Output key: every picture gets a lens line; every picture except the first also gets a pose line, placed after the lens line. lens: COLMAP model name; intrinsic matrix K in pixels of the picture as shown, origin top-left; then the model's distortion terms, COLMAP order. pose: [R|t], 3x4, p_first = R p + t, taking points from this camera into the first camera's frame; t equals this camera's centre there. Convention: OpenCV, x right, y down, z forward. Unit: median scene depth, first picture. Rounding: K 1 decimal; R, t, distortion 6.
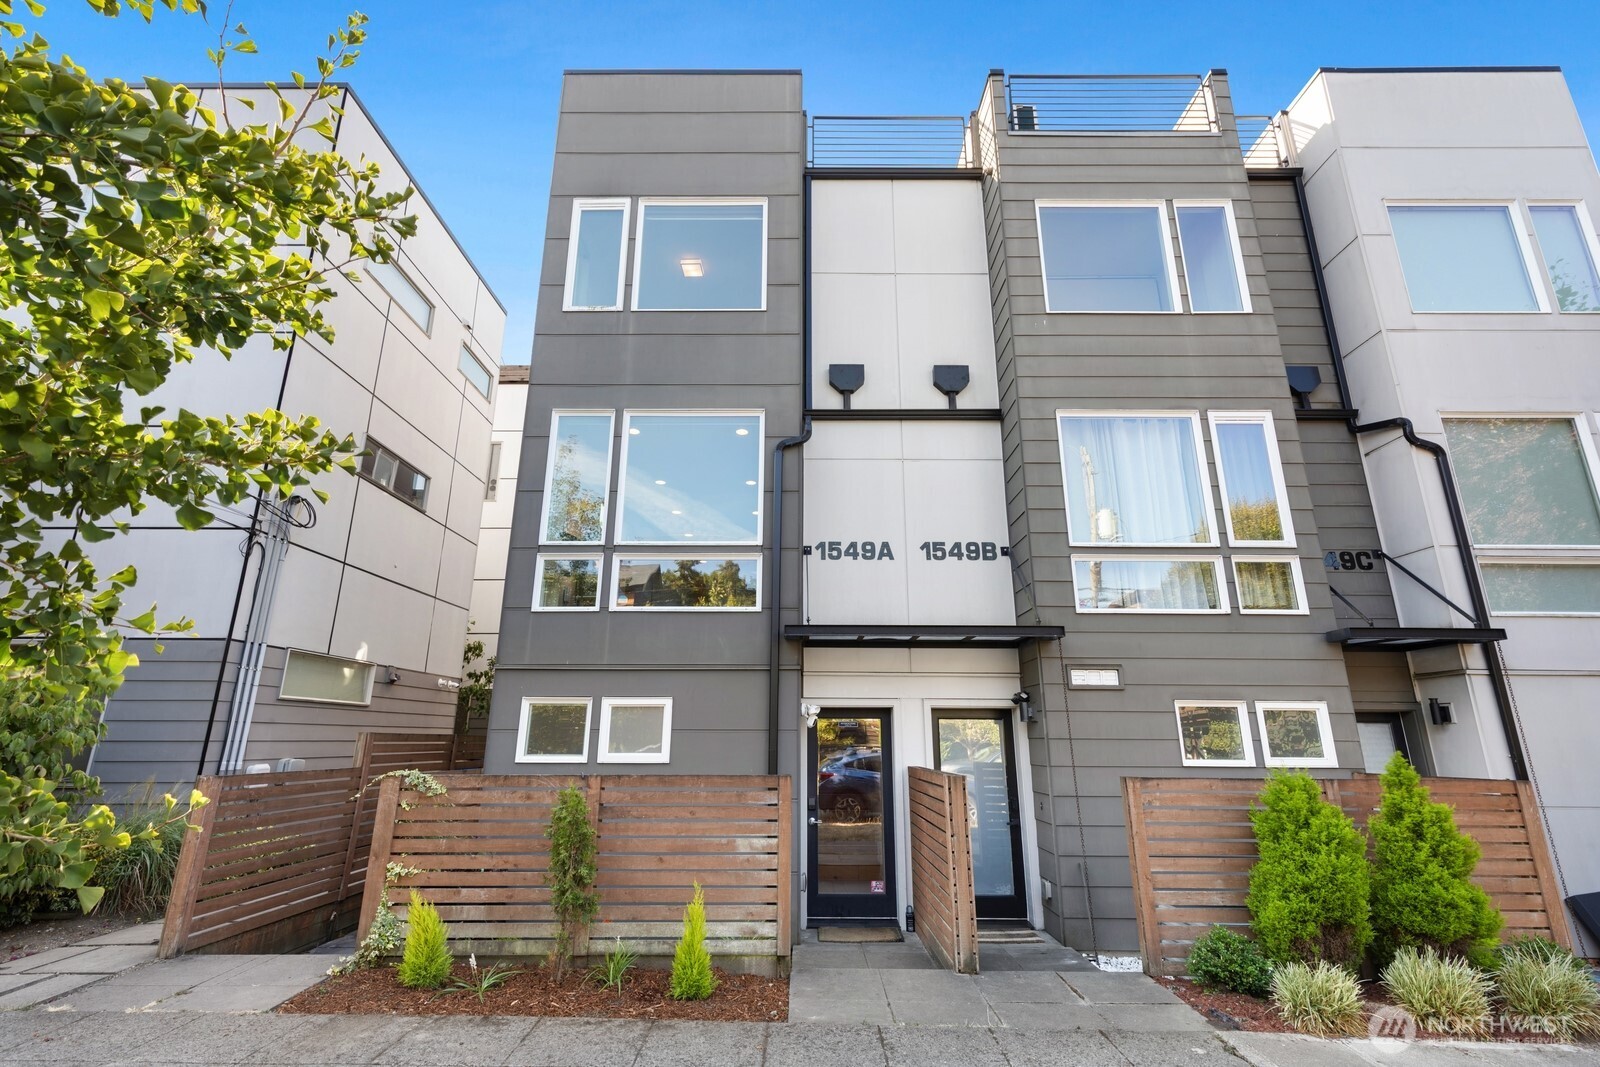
lens RADIAL K [[722.2, 0, 800.8], [0, 722.2, 535.9], [0, 0, 1]] dist [0.013652, -0.002185]
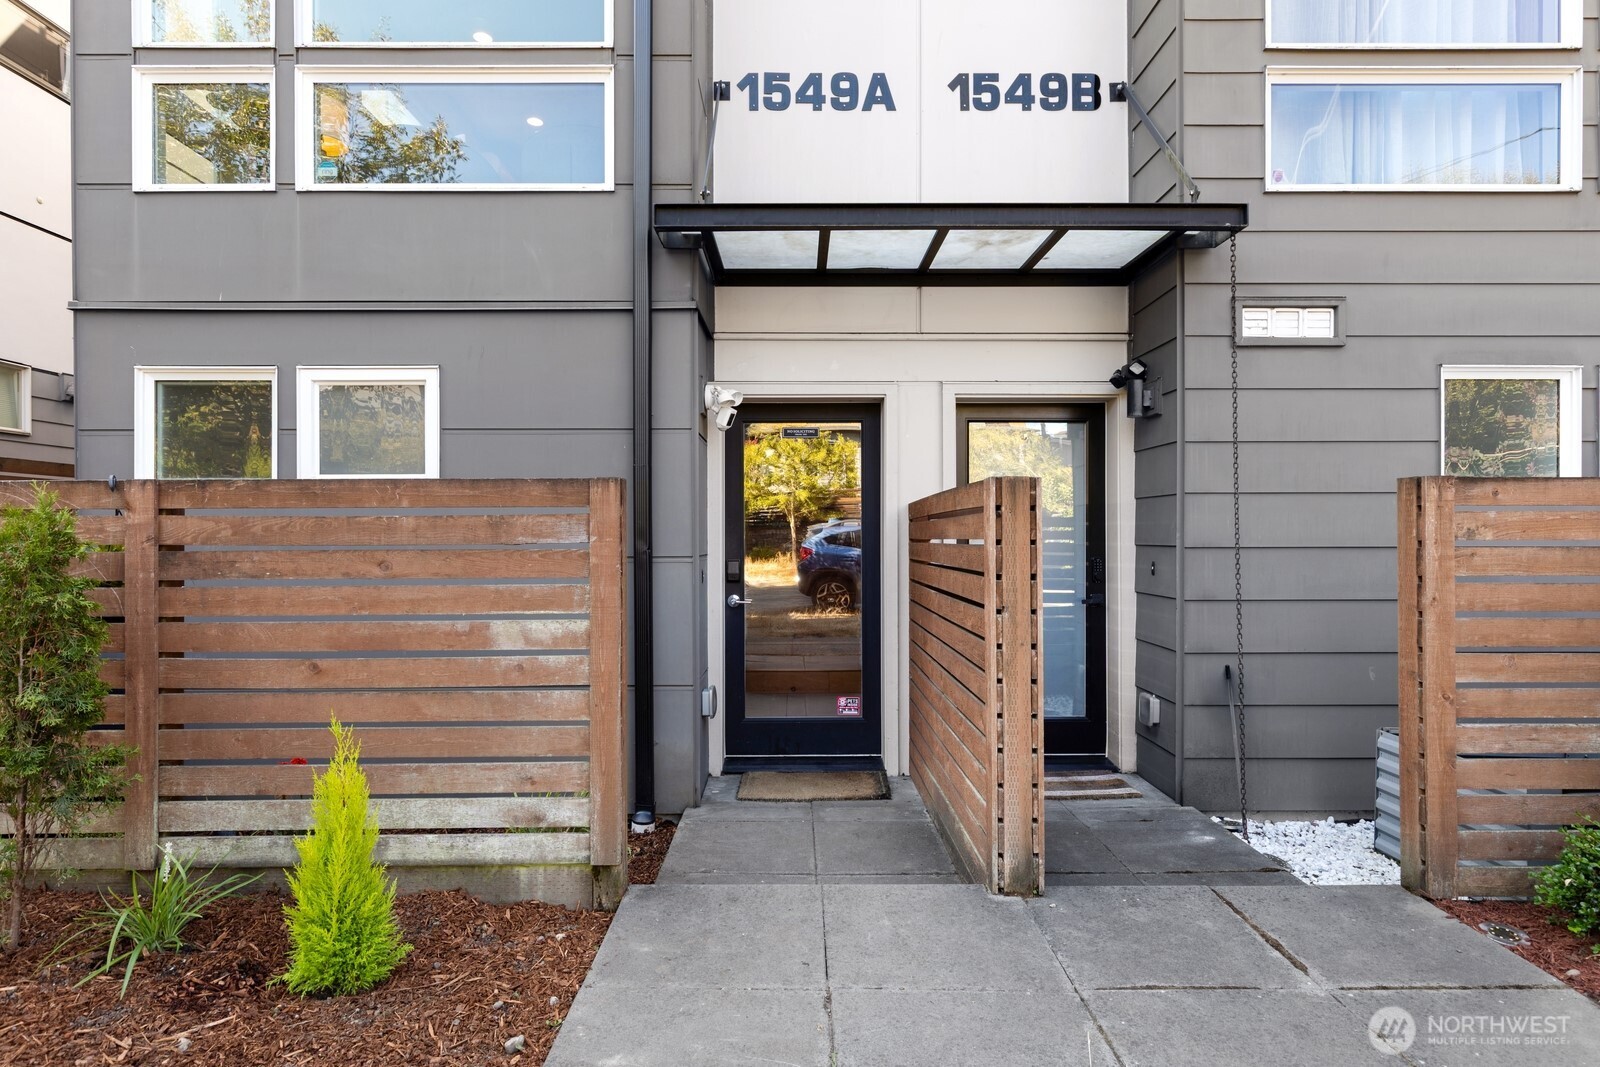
lens RADIAL K [[912.8, 0, 800.1], [0, 912.8, 532.9], [0, 0, 1]] dist [0.013857, -0.000836]
pose [[0.999893, -0.005614, 0.013509, 0.063772], [0.001677, 0.961322, 0.275423, 0.167013], [-0.014533, -0.275371, 0.961228, 0.374591]]
